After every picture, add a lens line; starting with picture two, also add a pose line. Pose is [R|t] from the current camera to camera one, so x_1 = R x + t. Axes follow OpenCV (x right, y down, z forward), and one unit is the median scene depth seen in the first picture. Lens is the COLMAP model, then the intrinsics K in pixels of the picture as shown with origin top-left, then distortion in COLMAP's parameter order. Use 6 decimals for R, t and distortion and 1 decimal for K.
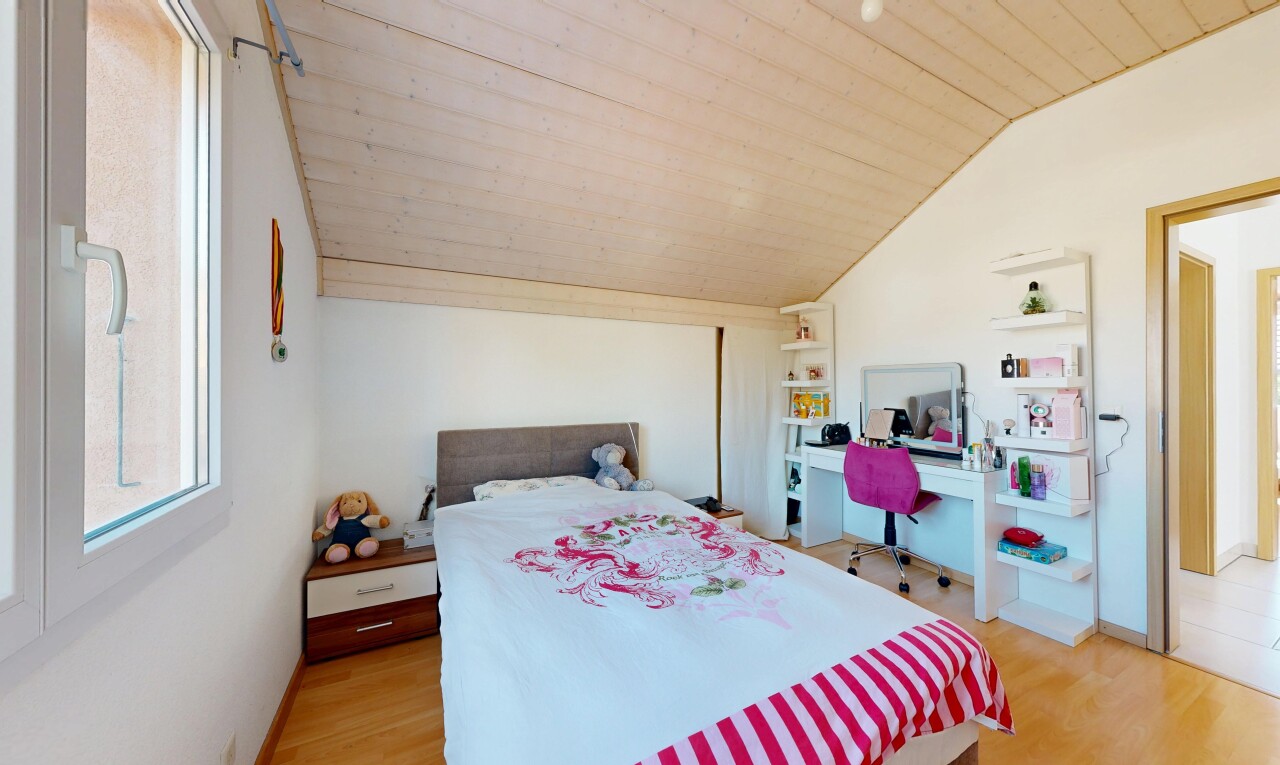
lens RADIAL K [[430.8, 0, 640.6], [0, 430.8, 383.5], [0, 0, 1]] dist [-0.002007, 0.000055]
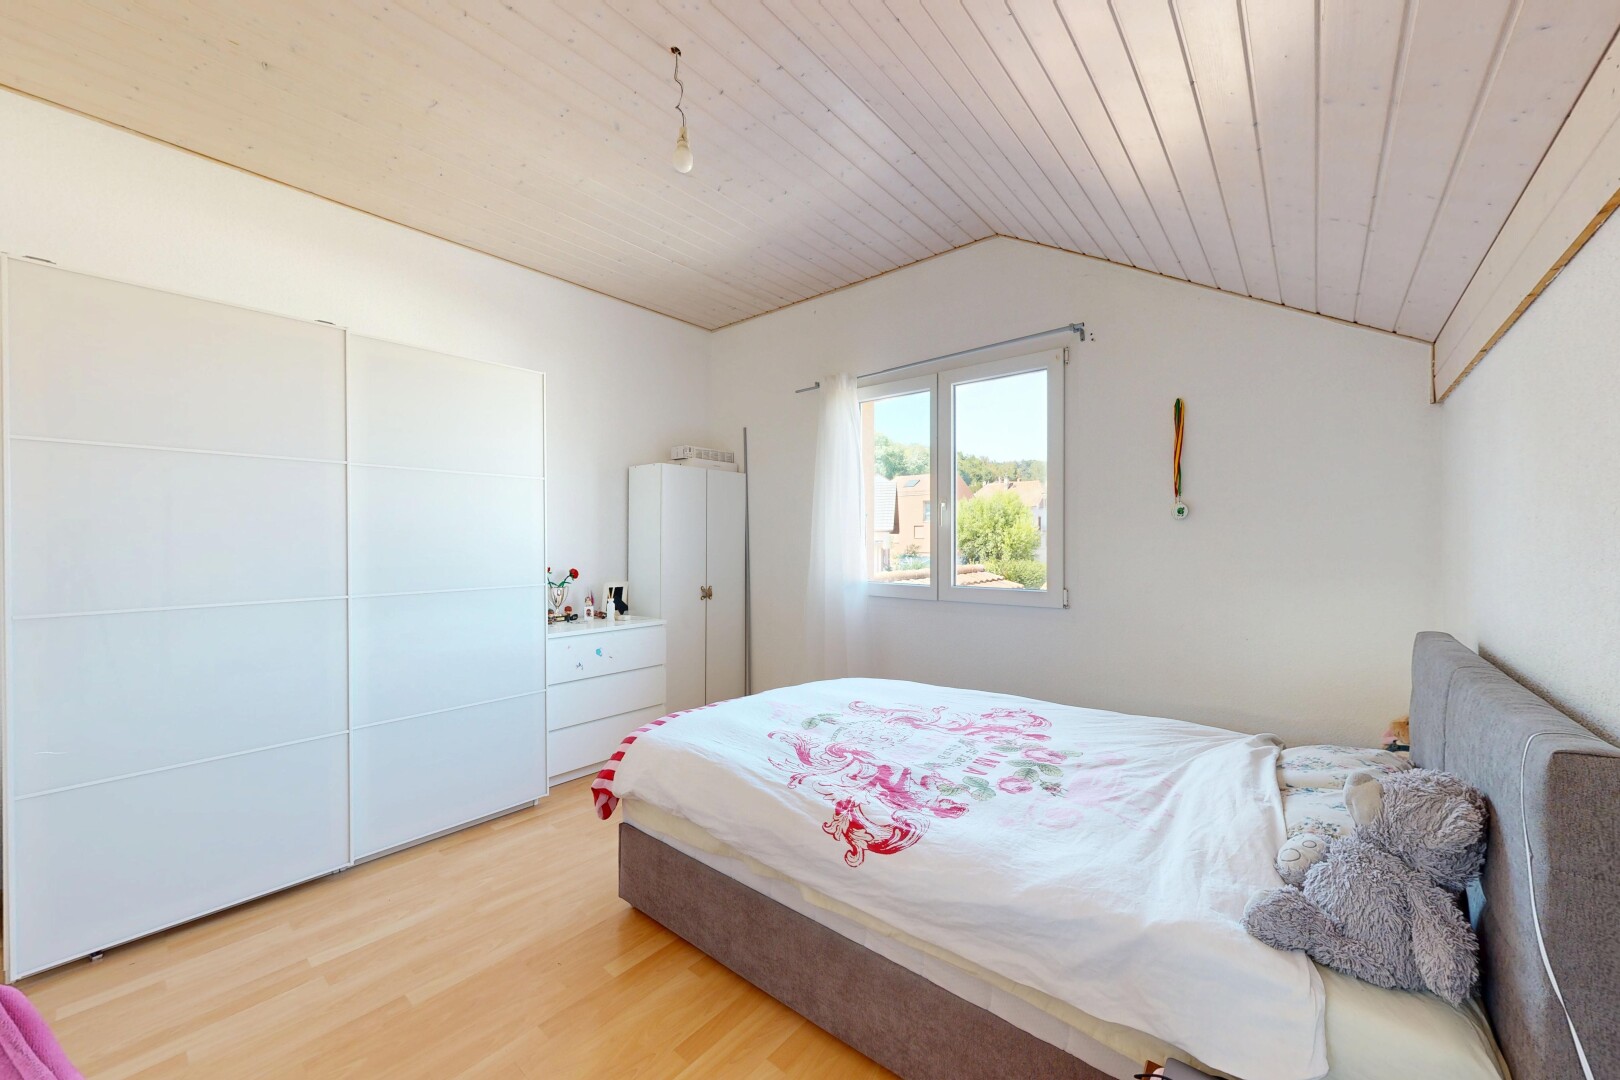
lens RADIAL K [[609.0, 0, 809.6], [0, 609.0, 543.8], [0, 0, 1]] dist [-0.002170, 0.000073]
pose [[-0.924003, 0.015833, -0.382057, 0.658476], [0.018471, 0.999824, -0.003237, 0.017445], [0.381938, -0.010048, -0.924133, 1.991688]]
